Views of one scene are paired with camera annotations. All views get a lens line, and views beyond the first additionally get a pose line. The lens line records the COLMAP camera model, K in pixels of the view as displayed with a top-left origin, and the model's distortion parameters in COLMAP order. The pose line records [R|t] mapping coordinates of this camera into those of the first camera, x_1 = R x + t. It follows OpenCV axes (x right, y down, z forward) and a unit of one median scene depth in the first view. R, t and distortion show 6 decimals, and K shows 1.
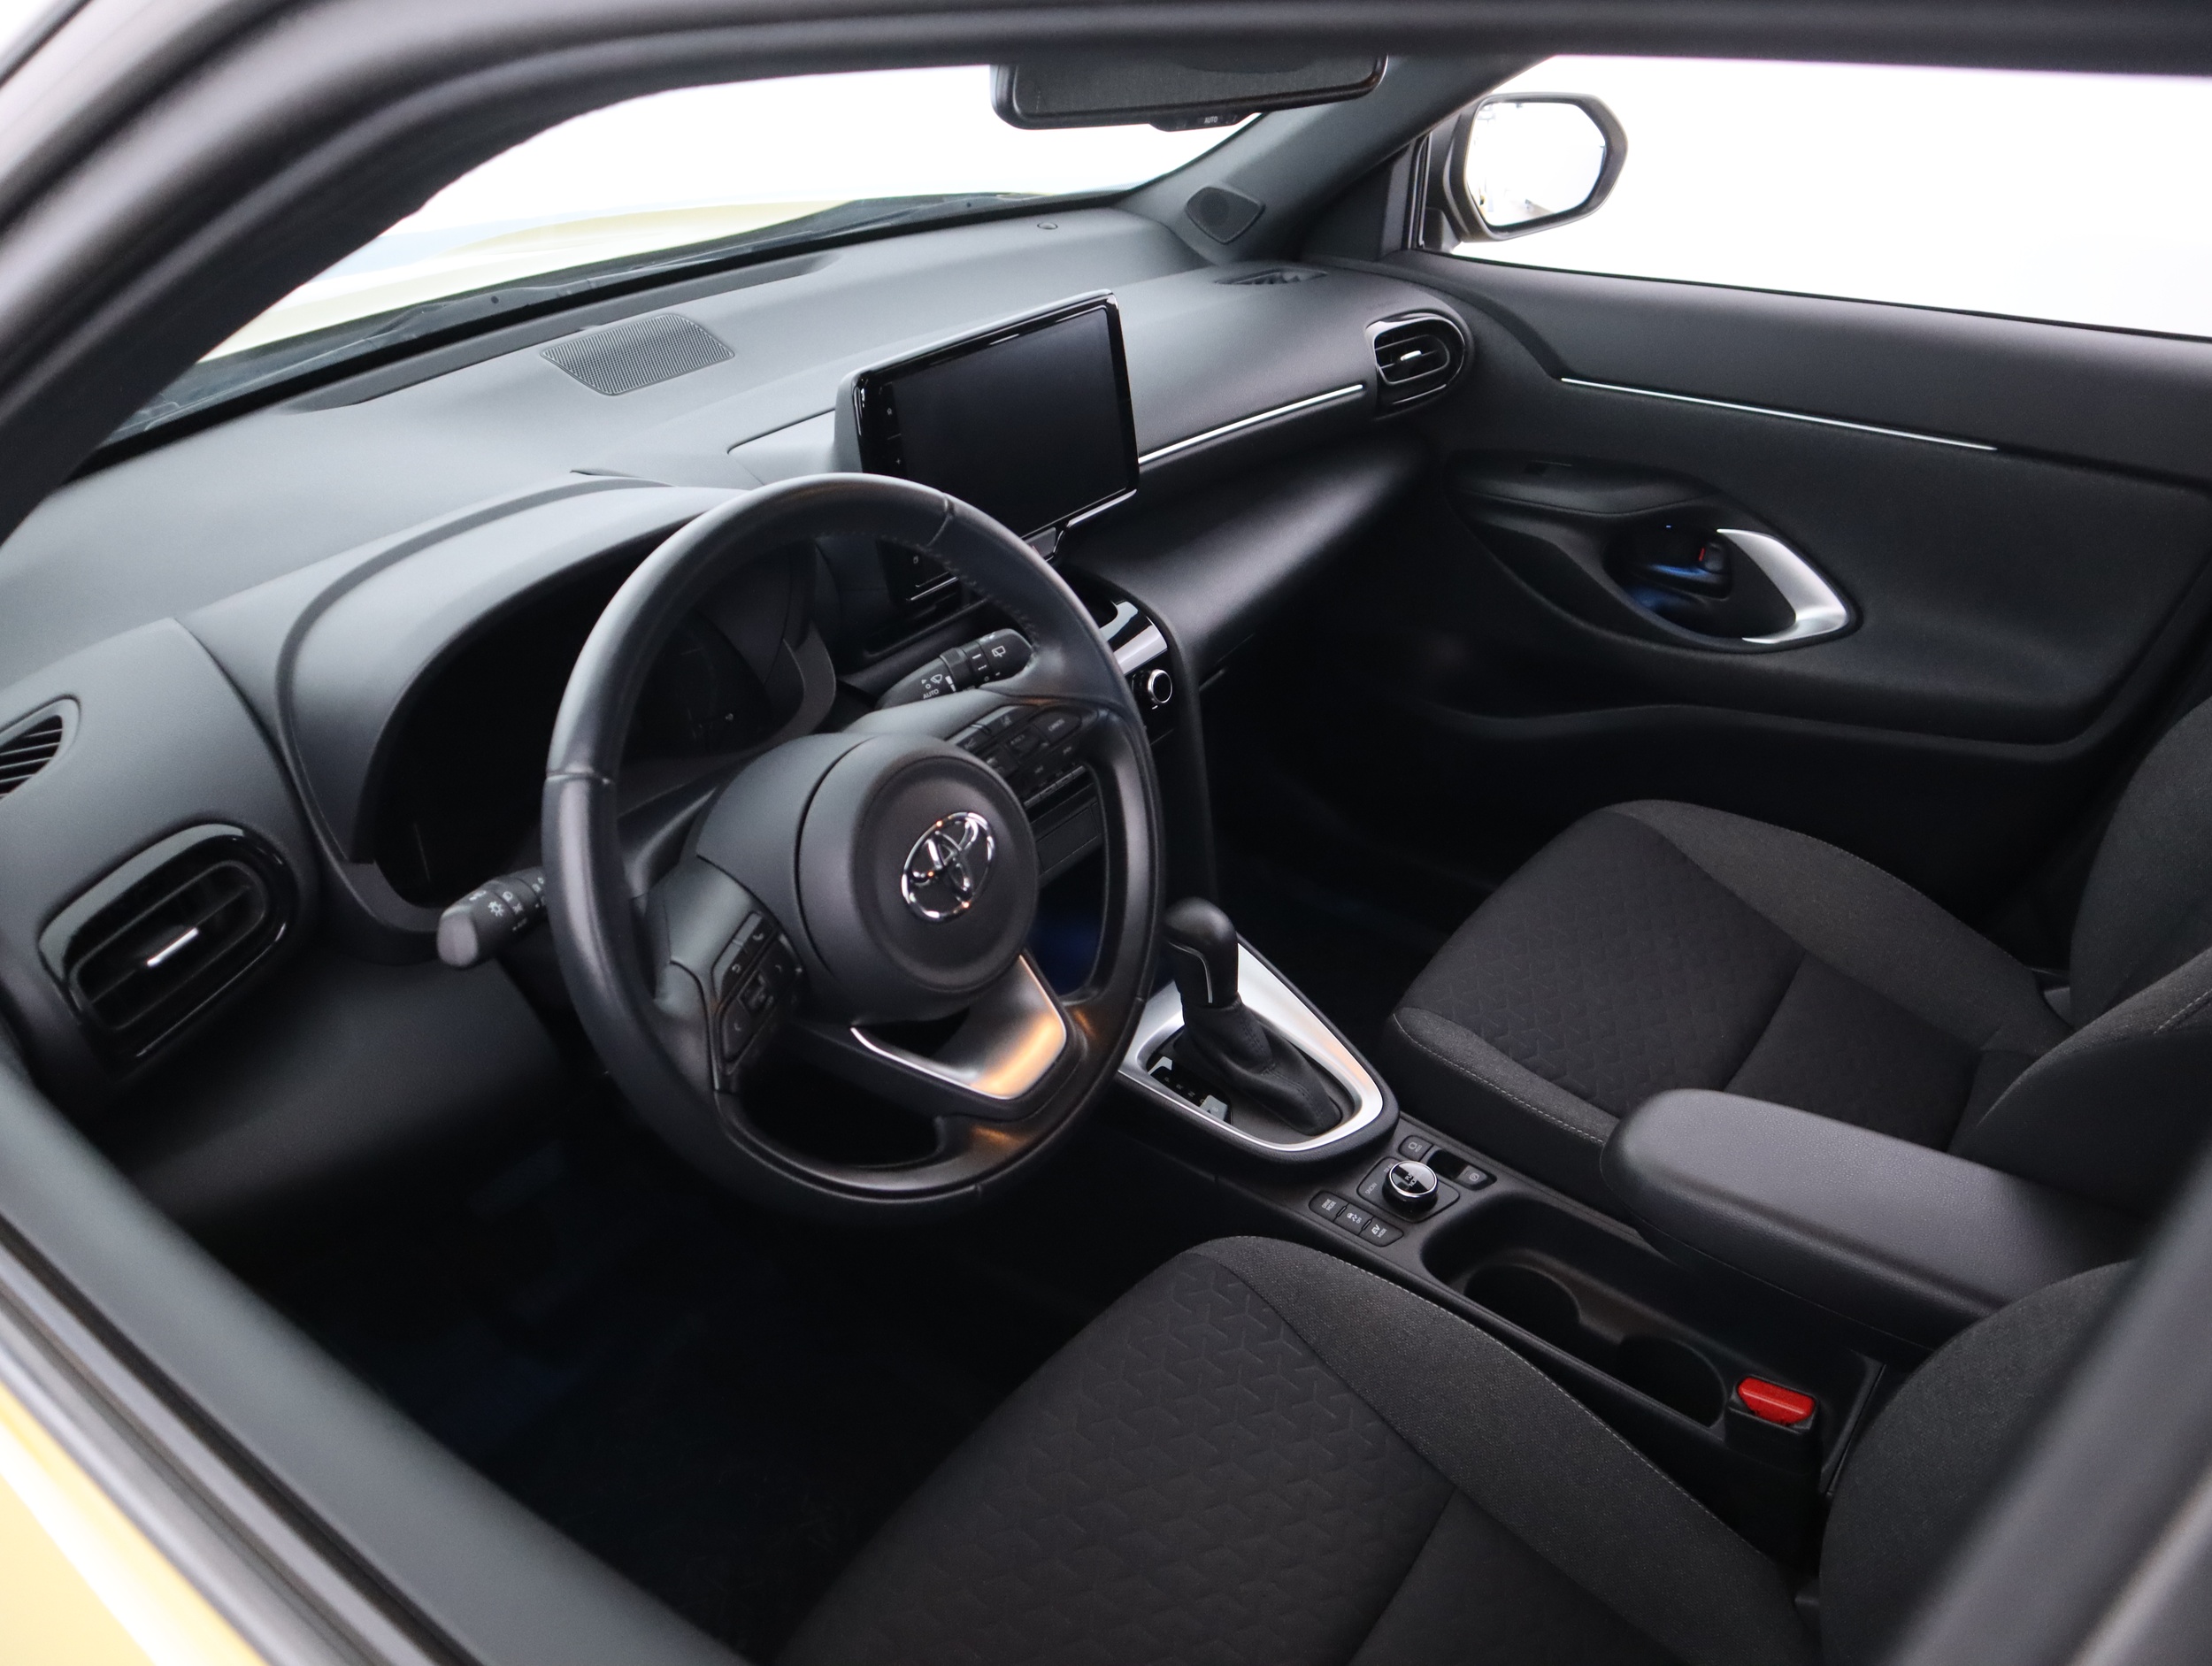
lens RADIAL K [[1521.5, 0, 1106.0], [0, 1521.5, 833.0], [0, 0, 1]] dist [-0.059620, 0.000653]
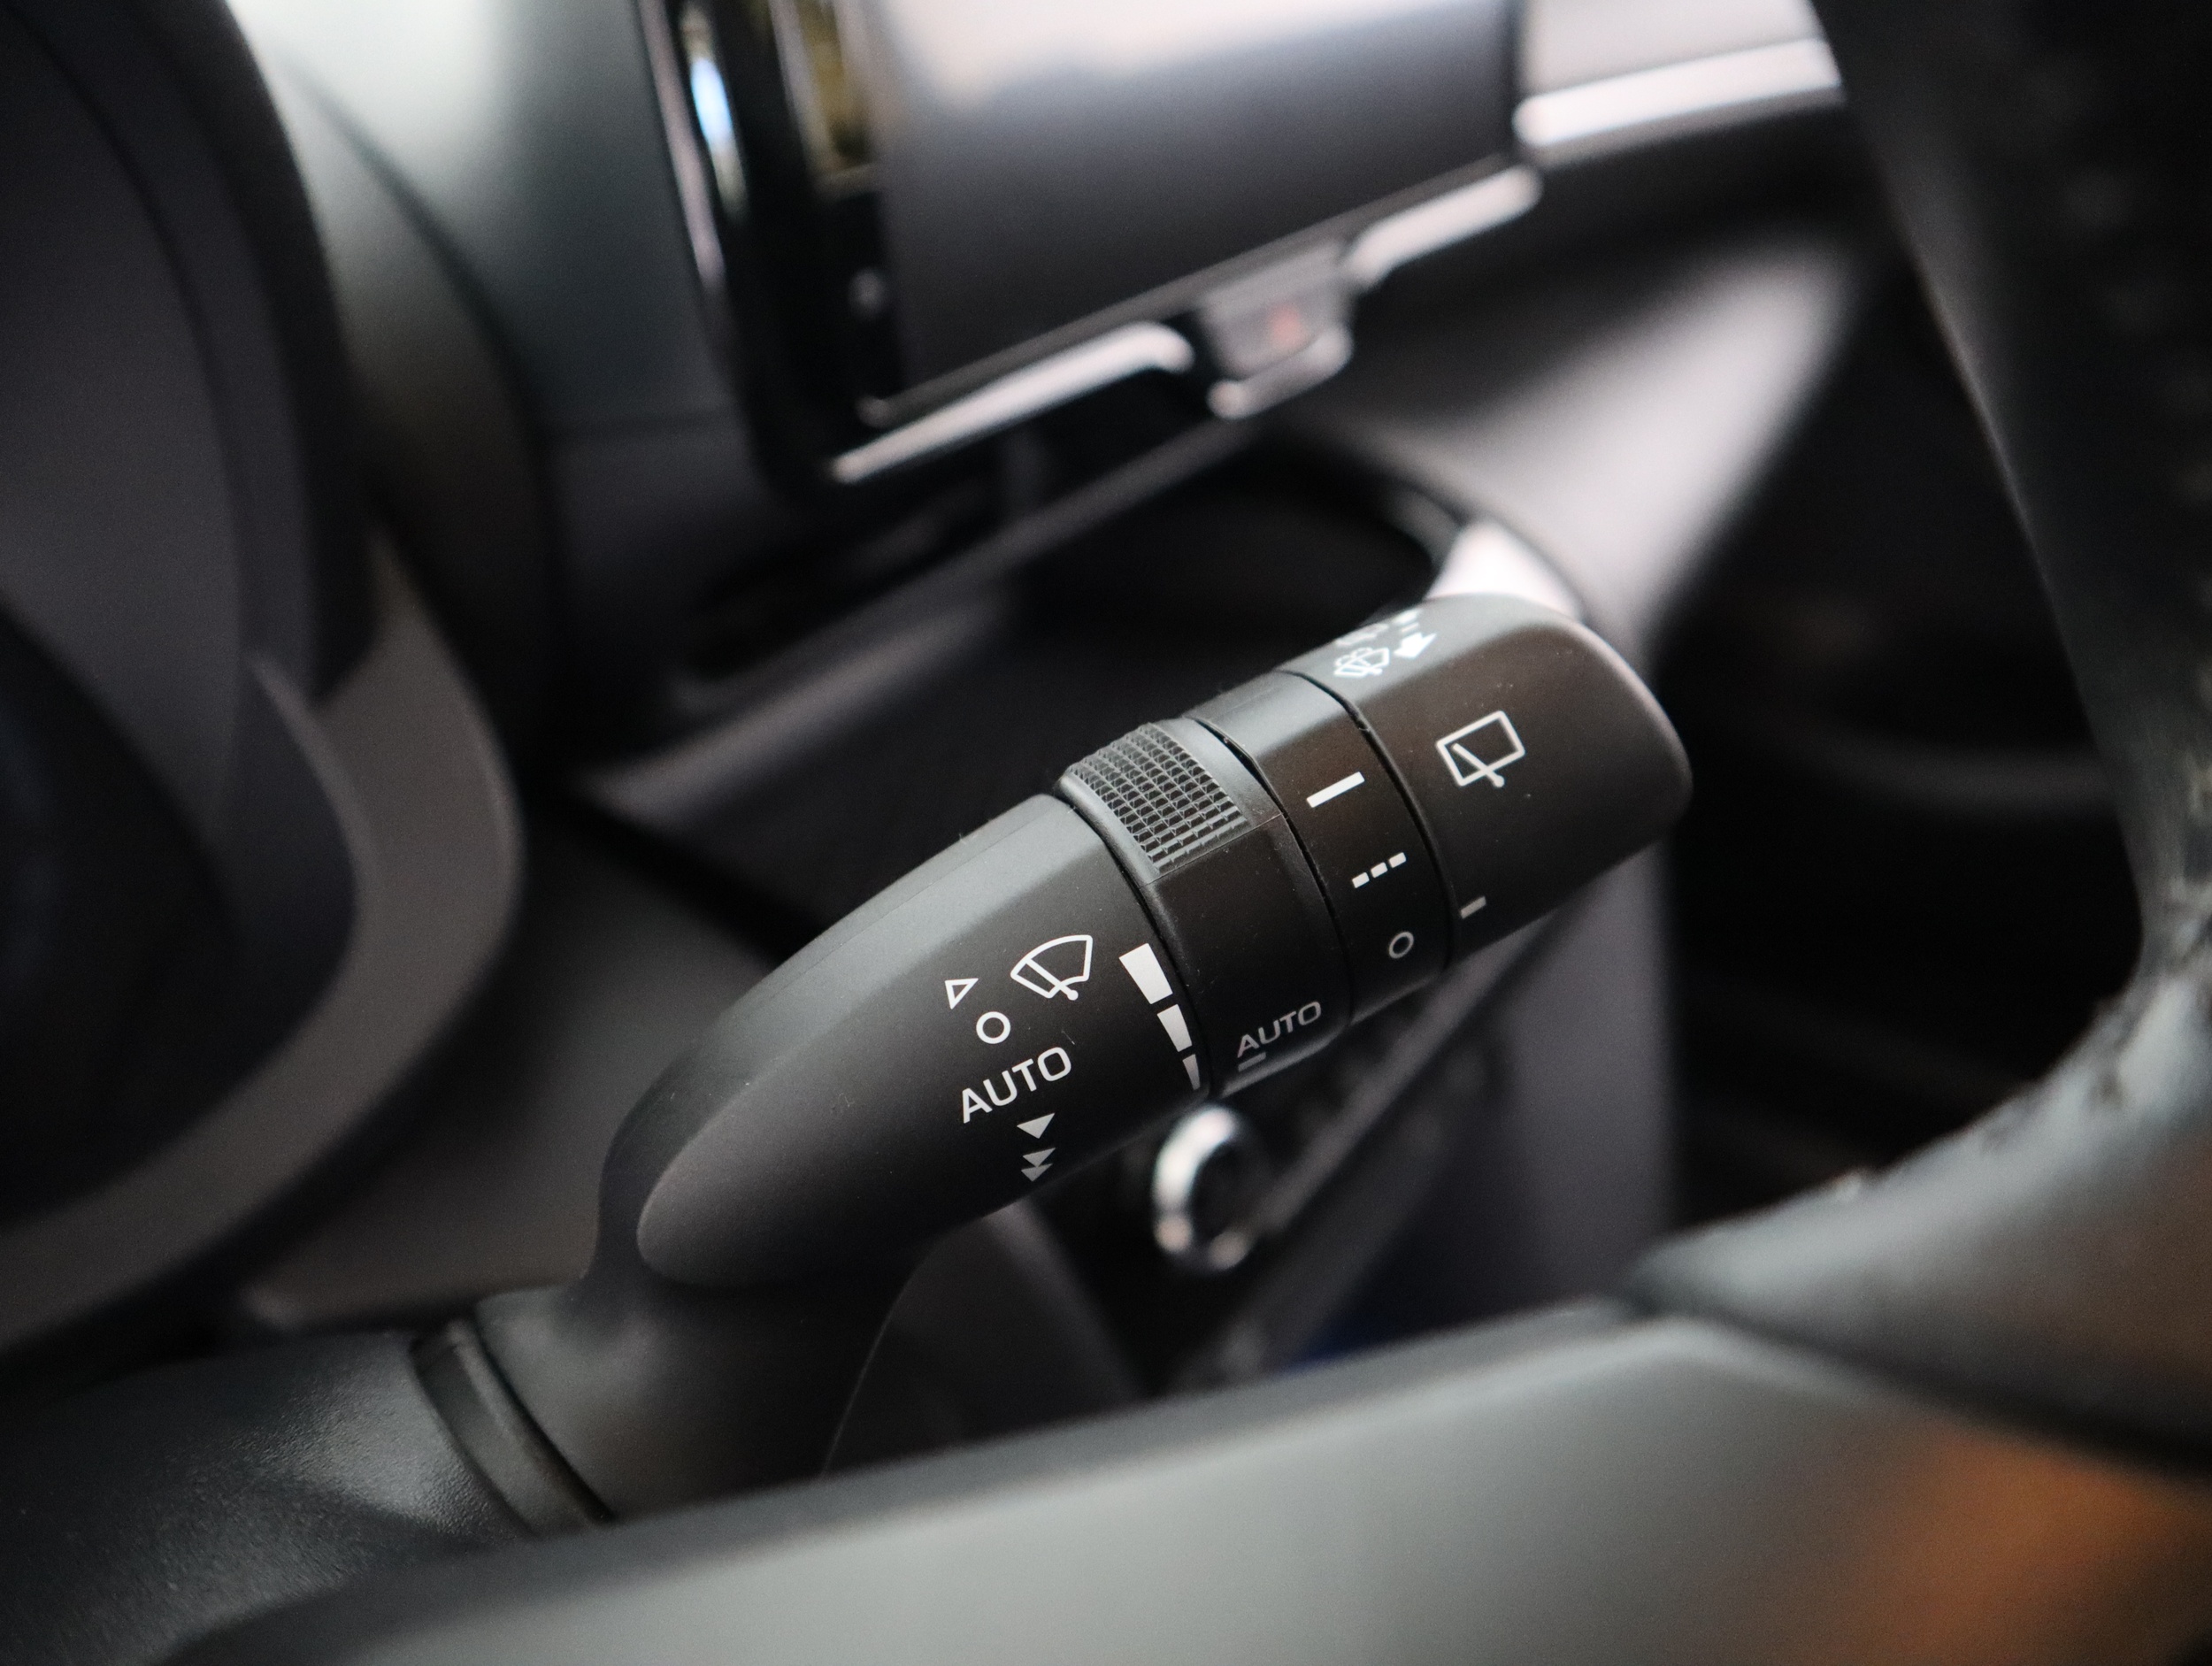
lens RADIAL K [[1521.5, 0, 1106.0], [0, 1521.5, 833.0], [0, 0, 1]] dist [-0.059620, 0.000653]
pose [[0.998972, -0.015930, 0.042445, -0.084984], [0.015017, 0.999651, 0.021743, -0.087634], [-0.042776, -0.021083, 0.998862, 0.655917]]
